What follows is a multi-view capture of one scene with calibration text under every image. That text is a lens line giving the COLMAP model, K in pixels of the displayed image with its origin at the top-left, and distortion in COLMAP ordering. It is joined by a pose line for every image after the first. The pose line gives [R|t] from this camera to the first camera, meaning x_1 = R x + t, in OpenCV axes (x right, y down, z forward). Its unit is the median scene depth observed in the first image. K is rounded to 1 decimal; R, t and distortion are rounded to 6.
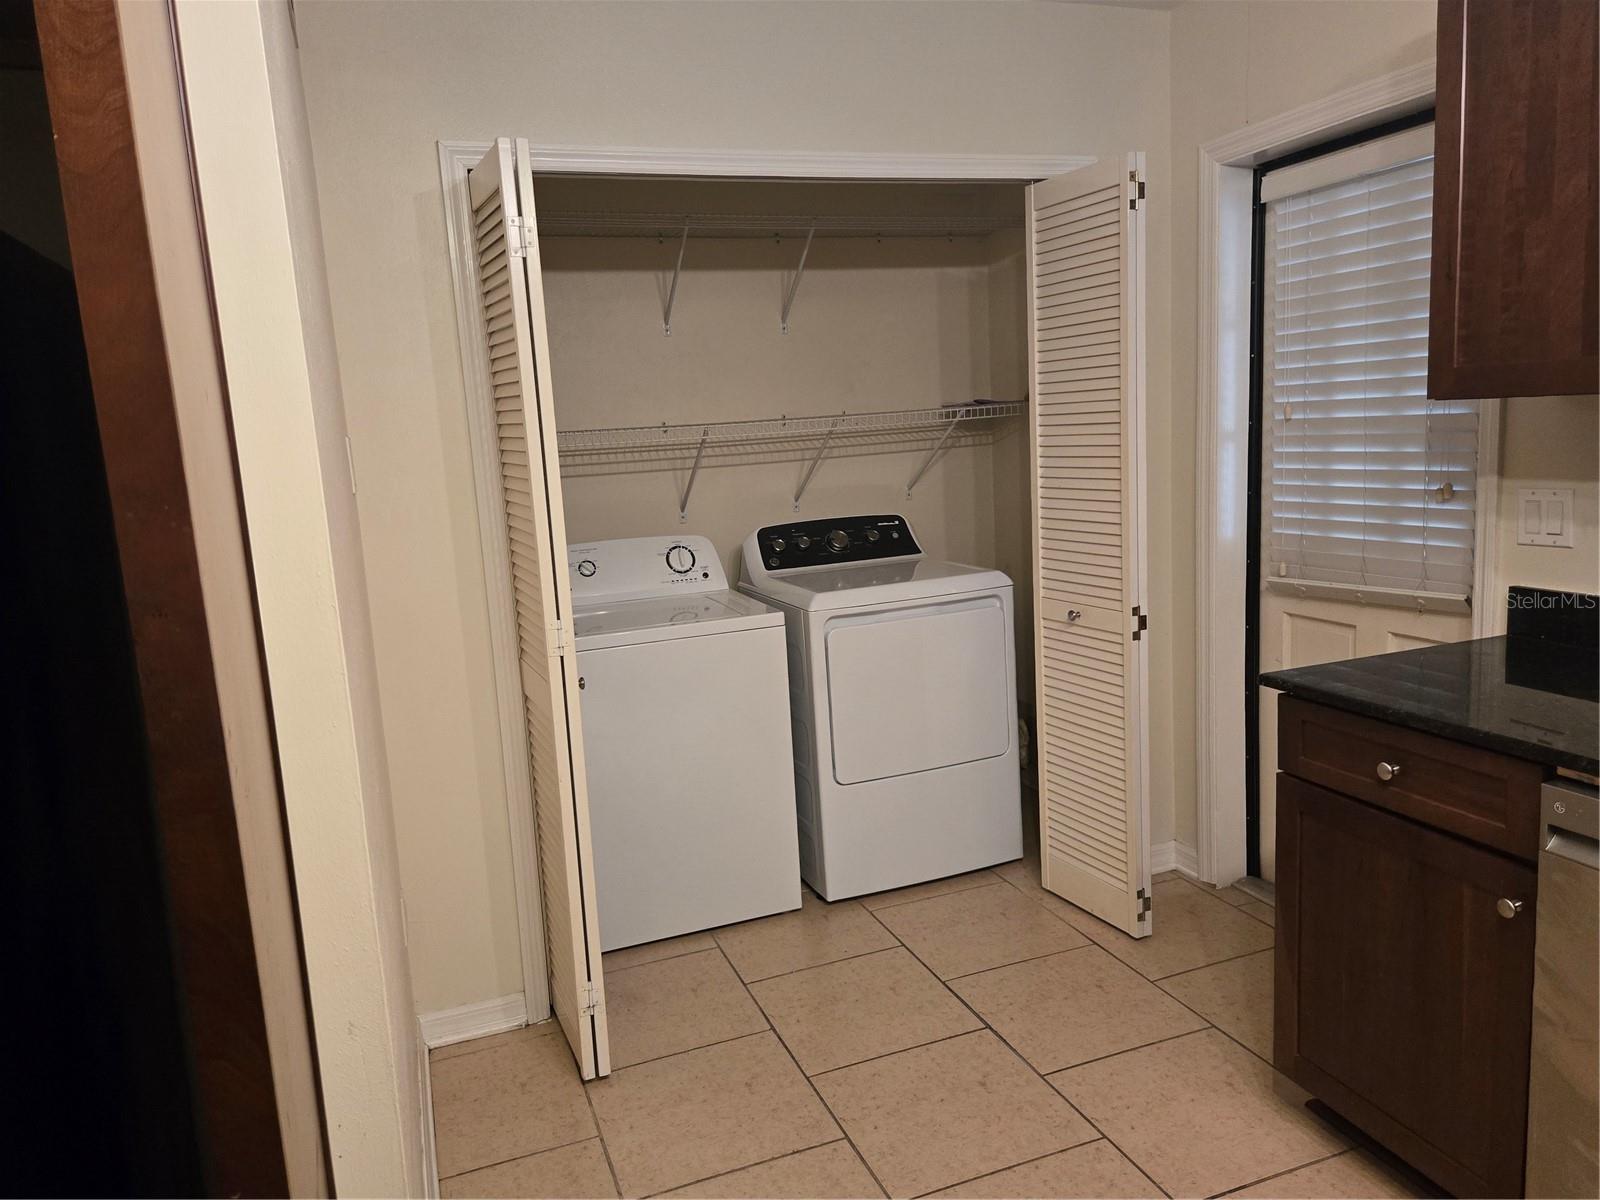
lens RADIAL K [[1132.0, 0, 800.0], [0, 1132.0, 600.0], [0, 0, 1]] dist [0.075620, -0.087698]
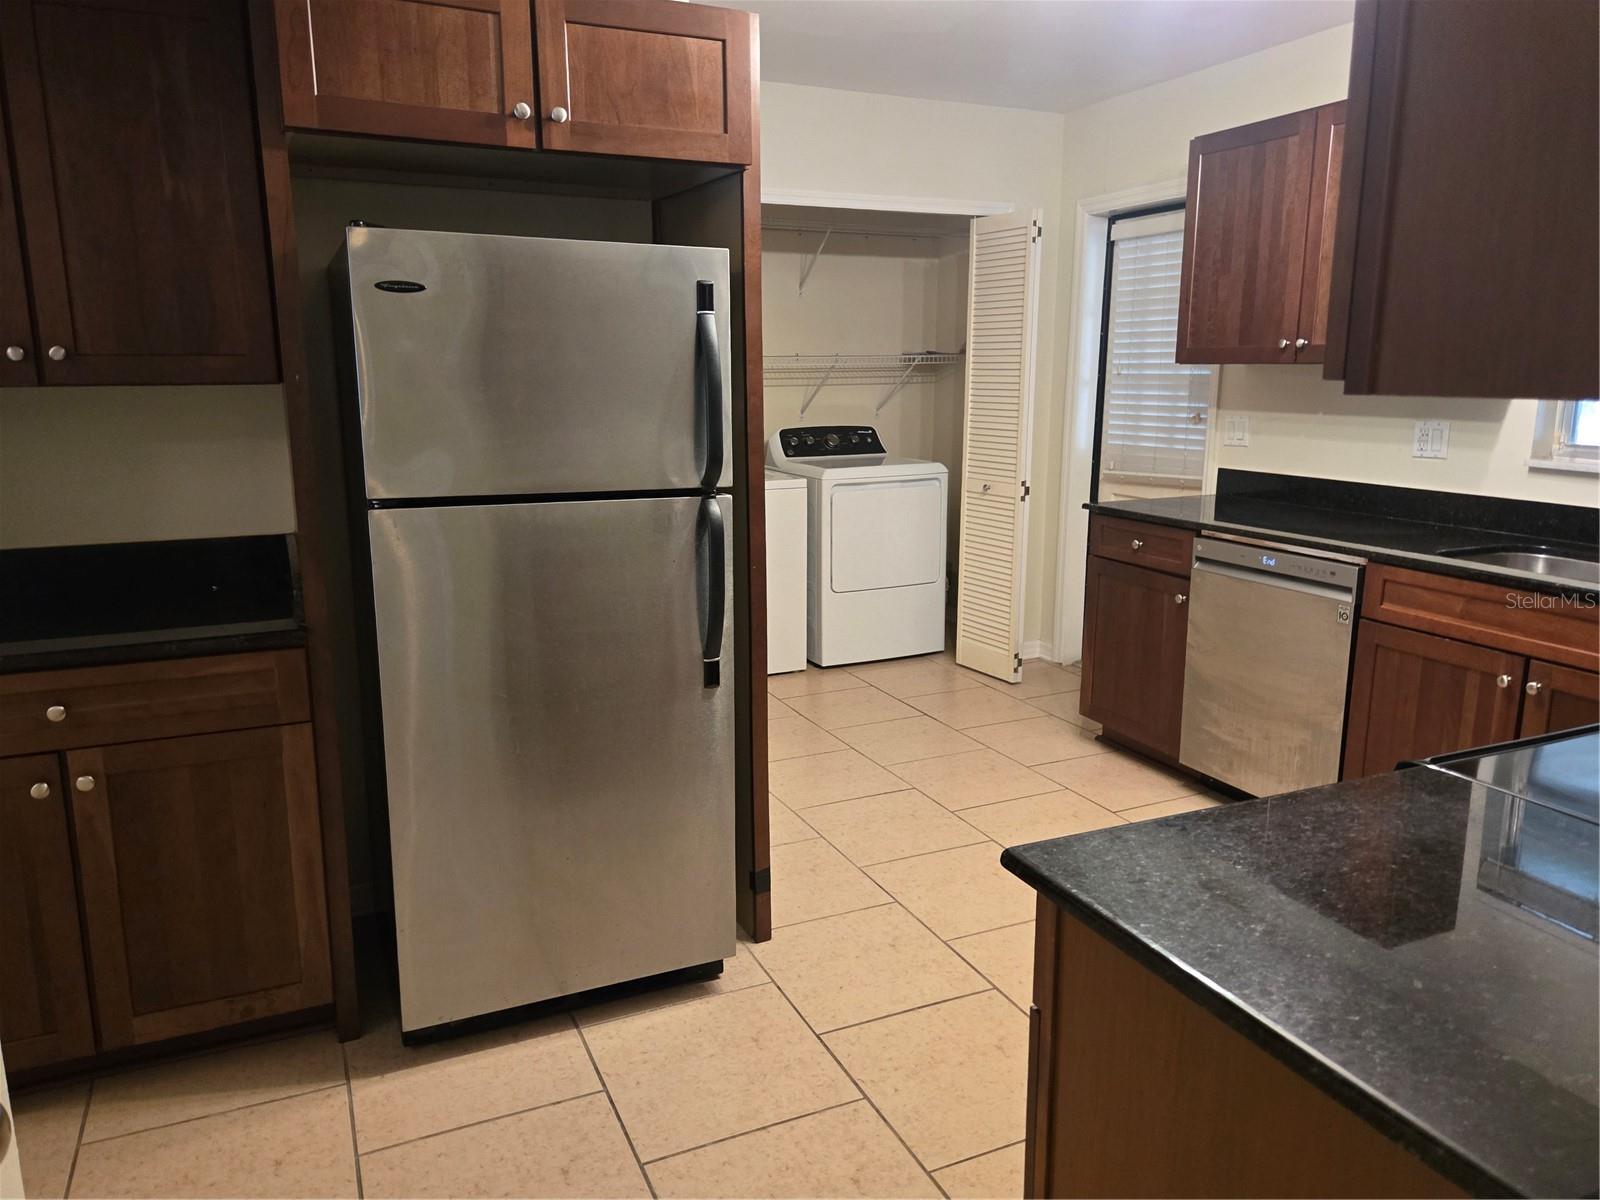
lens RADIAL K [[1132.0, 0, 800.0], [0, 1132.0, 600.0], [0, 0, 1]] dist [0.075620, -0.087698]
pose [[0.995333, 0.040668, 0.087514, -0.159724], [-0.044657, 0.998028, 0.044111, 0.113244], [-0.085547, -0.047813, 0.995186, -0.599346]]
